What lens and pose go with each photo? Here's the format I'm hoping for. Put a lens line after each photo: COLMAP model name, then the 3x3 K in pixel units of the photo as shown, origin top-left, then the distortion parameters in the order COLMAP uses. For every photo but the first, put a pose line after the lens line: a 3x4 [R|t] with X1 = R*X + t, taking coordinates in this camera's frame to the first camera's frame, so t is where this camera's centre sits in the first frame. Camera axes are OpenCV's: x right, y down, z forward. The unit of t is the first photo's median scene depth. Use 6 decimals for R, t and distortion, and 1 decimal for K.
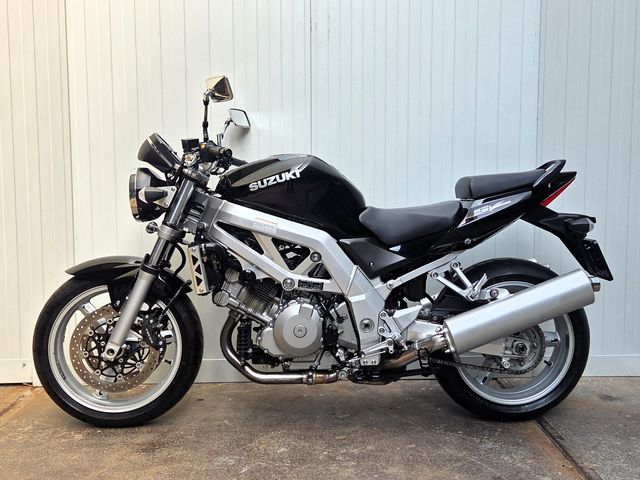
lens RADIAL K [[692.2, 0, 351.7], [0, 692.2, 227.6], [0, 0, 1]] dist [0.069481, -0.028823]
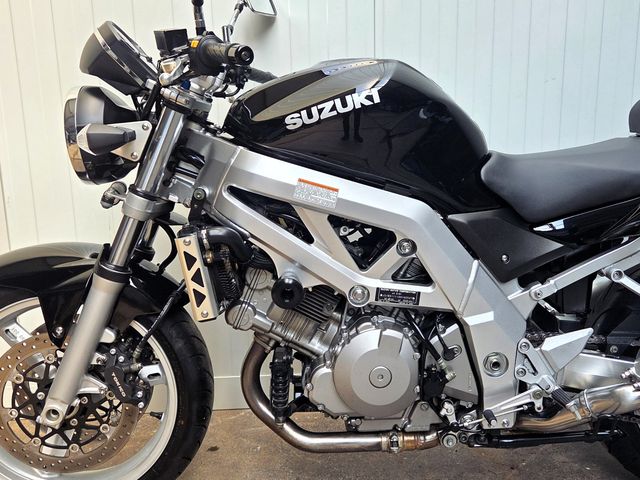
lens RADIAL K [[686.7, 0, 360.0], [0, 686.7, 241.9], [0, 0, 1]] dist [0.062148, -0.024571]
pose [[0.999924, -0.009849, -0.007441, -0.084444], [0.010811, 0.989692, 0.142806, -0.041107], [0.005958, -0.142876, 0.989723, 0.446269]]
